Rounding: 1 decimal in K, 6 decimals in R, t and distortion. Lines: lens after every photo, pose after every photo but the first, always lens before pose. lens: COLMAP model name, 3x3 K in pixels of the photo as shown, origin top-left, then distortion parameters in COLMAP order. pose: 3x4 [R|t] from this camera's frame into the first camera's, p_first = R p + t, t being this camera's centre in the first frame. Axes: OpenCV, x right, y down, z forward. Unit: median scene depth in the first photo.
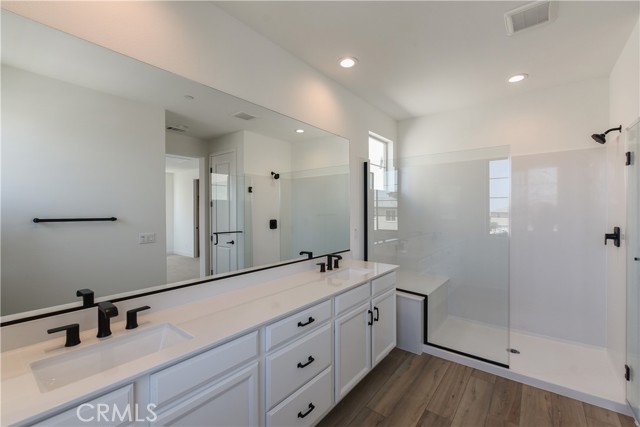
lens RADIAL K [[268.3, 0, 328.2], [0, 268.3, 217.1], [0, 0, 1]] dist [0.007549, -0.000086]
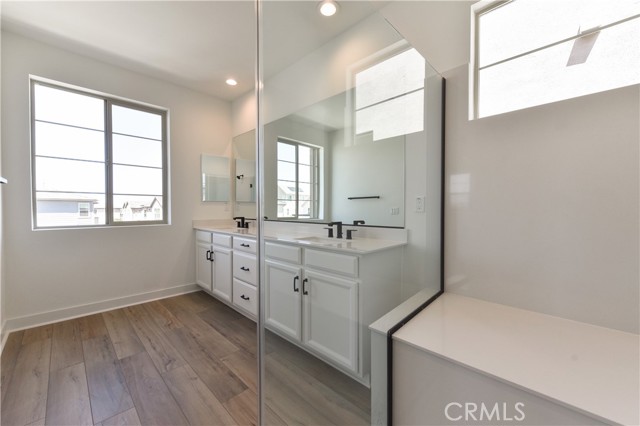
lens RADIAL K [[252.1, 0, 321.2], [0, 252.1, 213.7], [0, 0, 1]] dist [0.004029, -0.000152]
pose [[-0.116262, 0.020087, -0.993015, 0.999836], [-0.012943, 0.999680, 0.021737, 0.103750], [0.993134, 0.015379, -0.115965, 1.154428]]
